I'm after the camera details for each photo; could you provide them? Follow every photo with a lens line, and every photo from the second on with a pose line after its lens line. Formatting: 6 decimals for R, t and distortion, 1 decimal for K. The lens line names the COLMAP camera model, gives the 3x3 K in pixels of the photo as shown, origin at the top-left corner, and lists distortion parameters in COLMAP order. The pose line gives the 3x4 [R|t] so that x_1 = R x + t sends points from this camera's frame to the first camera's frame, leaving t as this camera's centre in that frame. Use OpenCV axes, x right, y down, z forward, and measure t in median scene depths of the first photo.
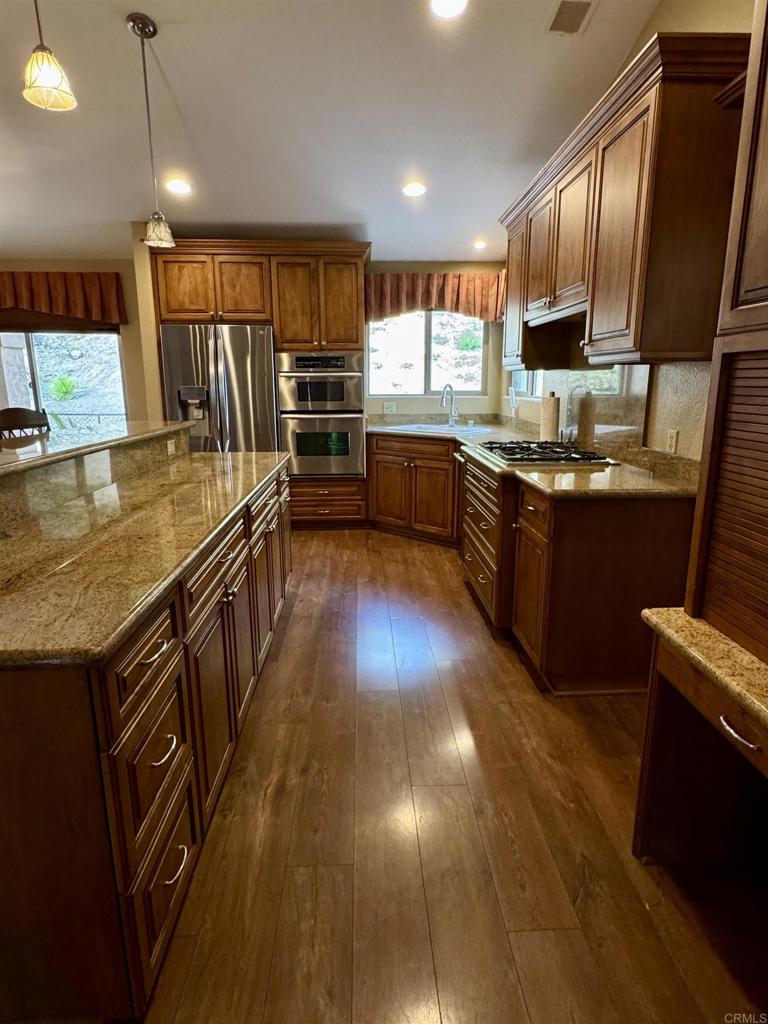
lens RADIAL K [[556.9, 0, 384.0], [0, 556.9, 512.0], [0, 0, 1]] dist [-0.005657, -0.000113]
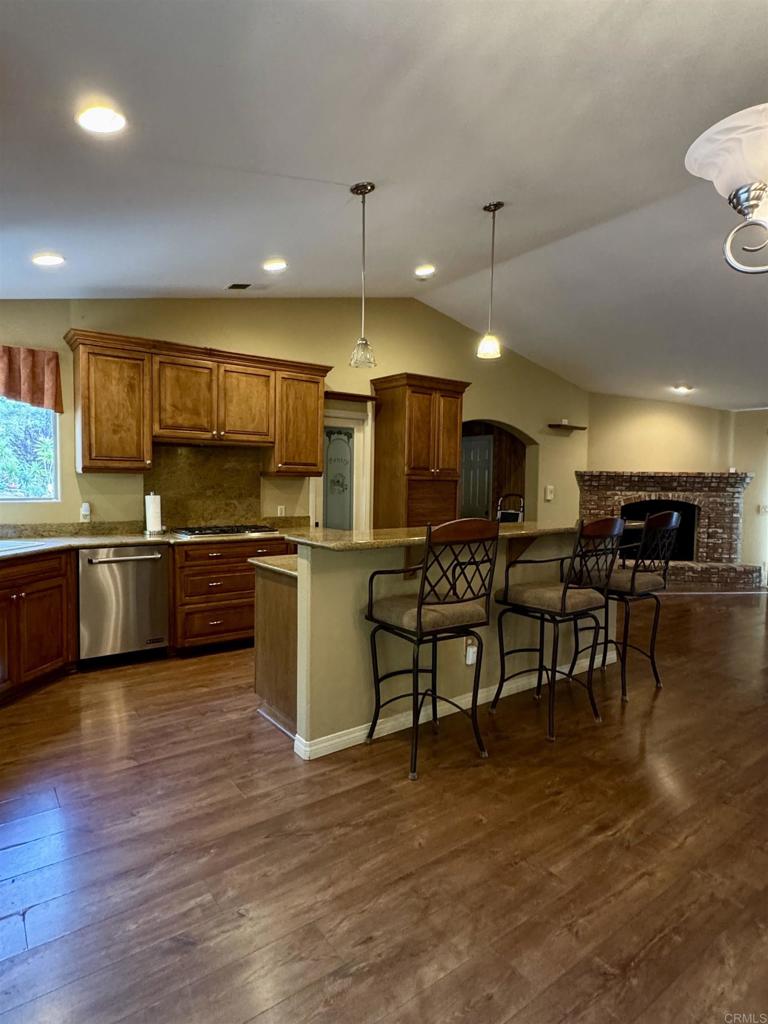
lens RADIAL K [[556.9, 0, 384.0], [0, 556.9, 512.0], [0, 0, 1]] dist [-0.005657, -0.000113]
pose [[-0.551471, -0.047790, 0.832824, -0.809154], [0.177803, 0.968683, 0.173321, -0.229756], [-0.815025, 0.243660, -0.525703, 0.971476]]
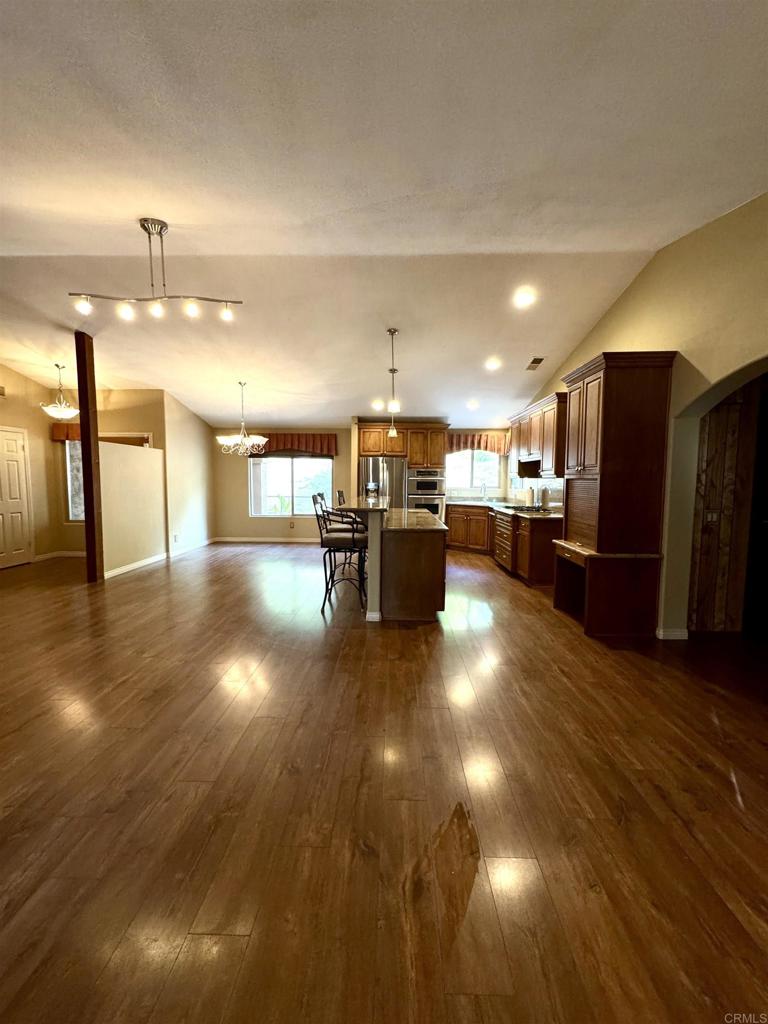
lens RADIAL K [[407.3, 0, 384.0], [0, 407.3, 512.0], [0, 0, 1]] dist [0.001366, -0.000008]
pose [[0.997364, 0.016431, -0.070678, -0.173605], [-0.026719, 0.988750, -0.147172, 0.140751], [0.067465, 0.148673, 0.986582, -0.646606]]
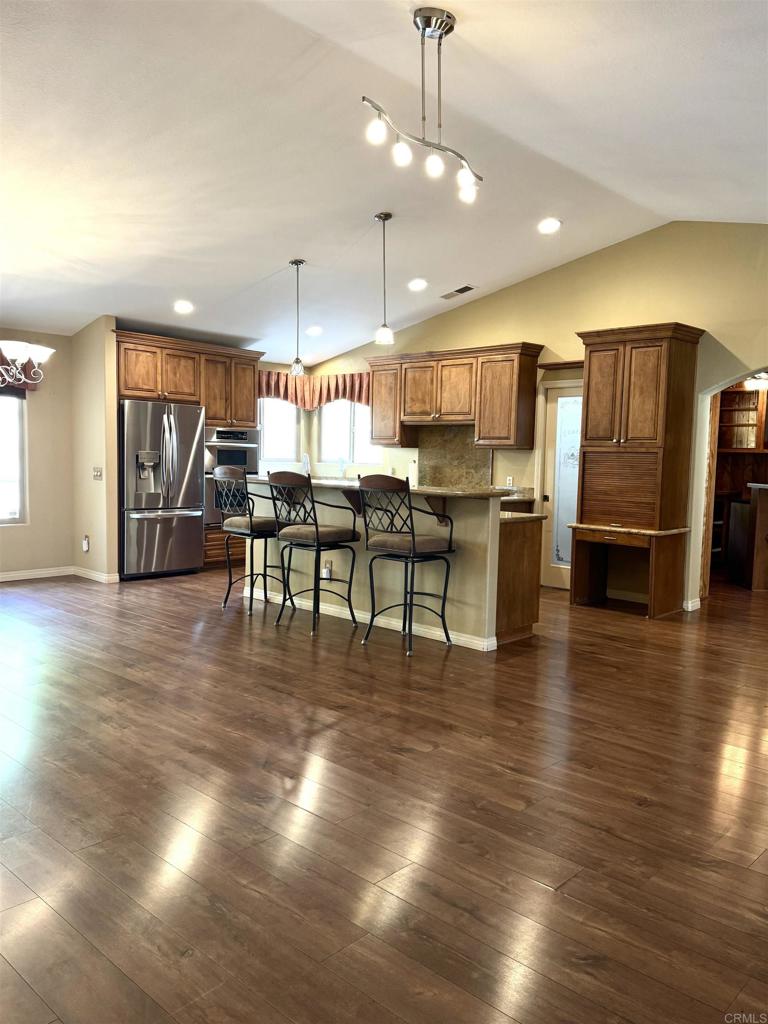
lens RADIAL K [[792.1, 0, 384.0], [0, 792.1, 512.0], [0, 0, 1]] dist [0.069243, -0.003379]
pose [[0.714916, -0.033595, 0.698403, -1.180087], [0.135303, 0.986612, -0.091044, 0.124199], [-0.685994, 0.159585, 0.709891, -0.532103]]
